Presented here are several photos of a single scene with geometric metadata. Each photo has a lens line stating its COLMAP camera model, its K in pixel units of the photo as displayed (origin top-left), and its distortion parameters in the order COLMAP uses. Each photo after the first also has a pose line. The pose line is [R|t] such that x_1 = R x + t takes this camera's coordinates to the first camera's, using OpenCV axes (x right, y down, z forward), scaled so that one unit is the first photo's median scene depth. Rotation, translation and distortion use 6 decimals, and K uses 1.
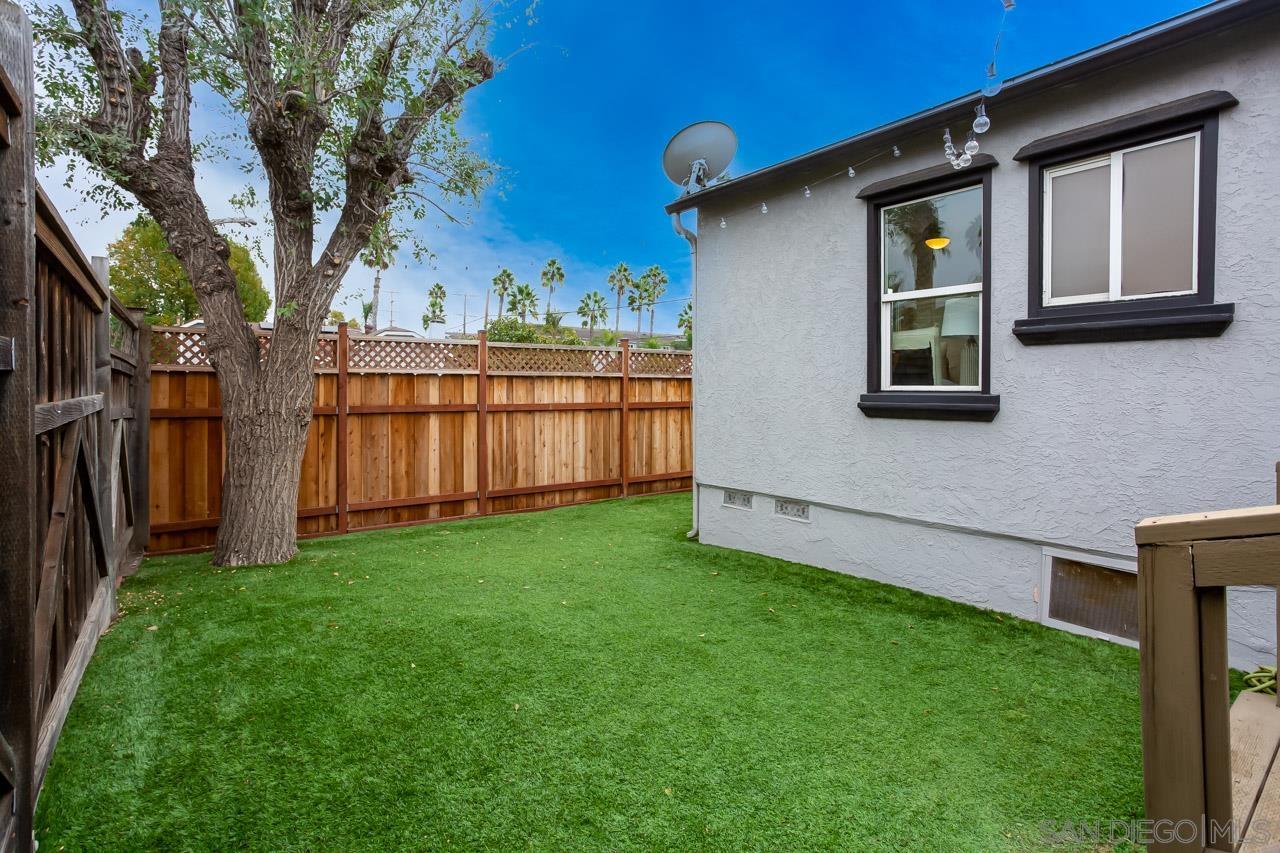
lens RADIAL K [[652.7, 0, 654.8], [0, 652.7, 400.3], [0, 0, 1]] dist [-0.007360, 0.000654]
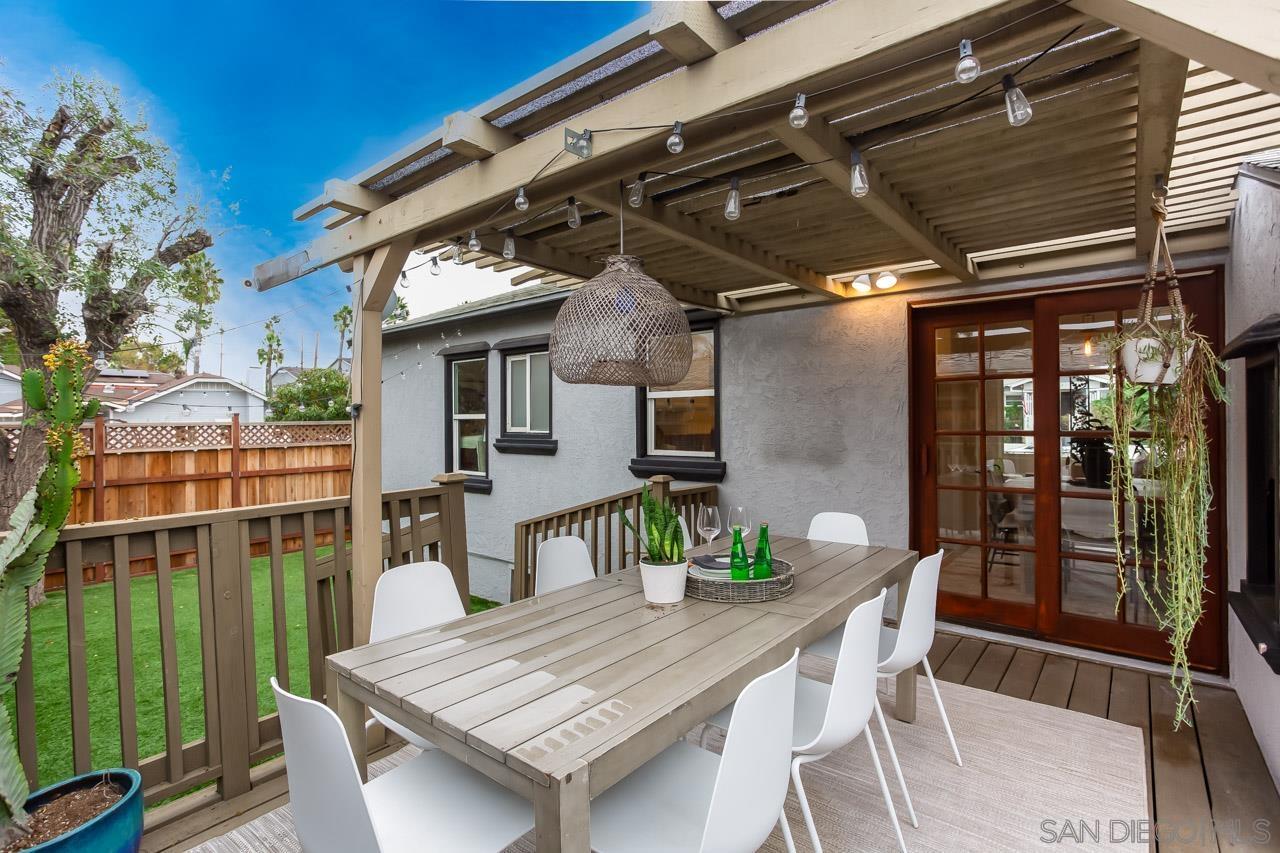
lens RADIAL K [[605.7, 0, 632.2], [0, 605.7, 422.0], [0, 0, 1]] dist [0.009596, 0.004987]
pose [[0.977755, -0.018404, 0.208941, 0.259019], [0.021520, 0.999688, -0.012648, -0.063298], [-0.208643, 0.016863, 0.977846, -0.336664]]
